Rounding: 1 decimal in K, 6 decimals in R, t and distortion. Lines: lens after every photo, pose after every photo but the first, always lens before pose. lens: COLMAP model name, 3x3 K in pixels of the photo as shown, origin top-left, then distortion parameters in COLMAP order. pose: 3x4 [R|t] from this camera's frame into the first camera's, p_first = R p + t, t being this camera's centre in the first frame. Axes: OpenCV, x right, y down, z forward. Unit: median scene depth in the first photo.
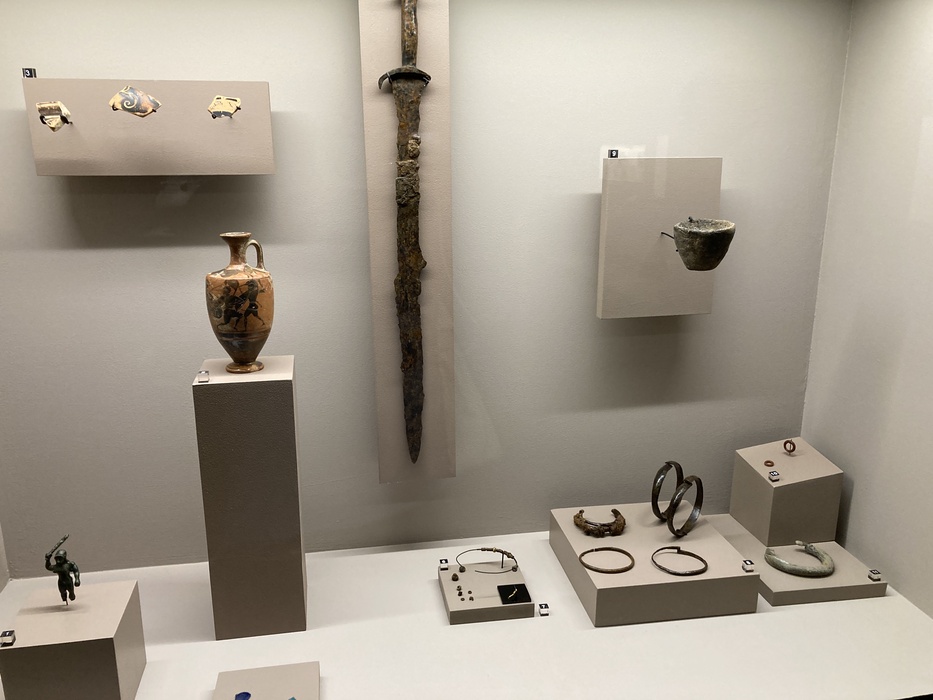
lens RADIAL K [[777.3, 0, 464.7], [0, 777.3, 348.3], [0, 0, 1]] dist [0.009410, -0.018774]
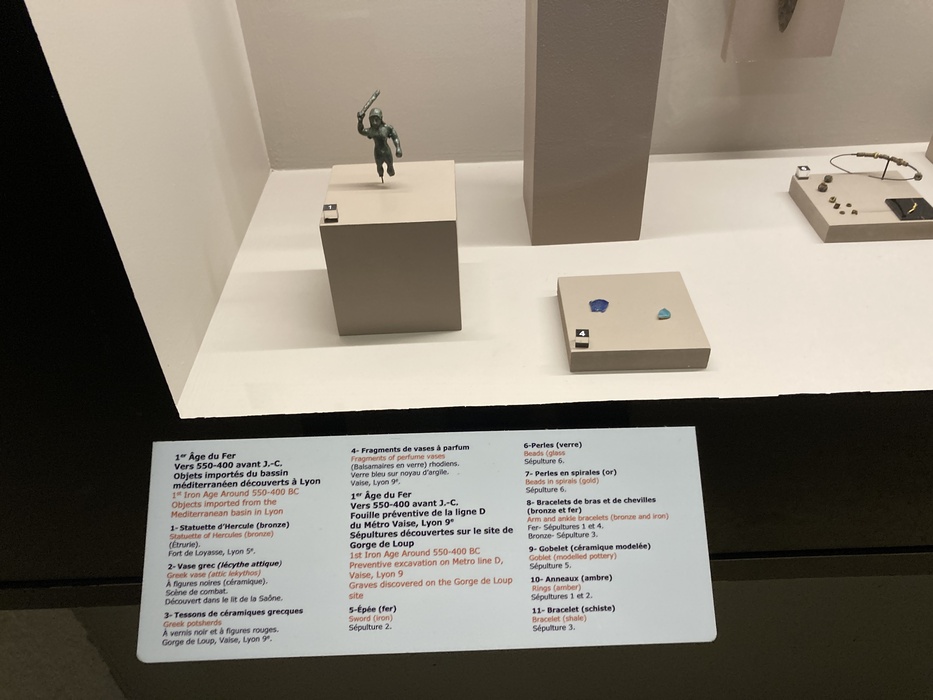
lens RADIAL K [[777.3, 0, 468.3], [0, 777.3, 351.6], [0, 0, 1]] dist [0.009410, -0.018774]
pose [[0.989065, 0.066797, -0.131489, -0.263221], [-0.007894, 0.914253, 0.405066, 0.141268], [0.147272, -0.399598, 0.904783, 0.194531]]
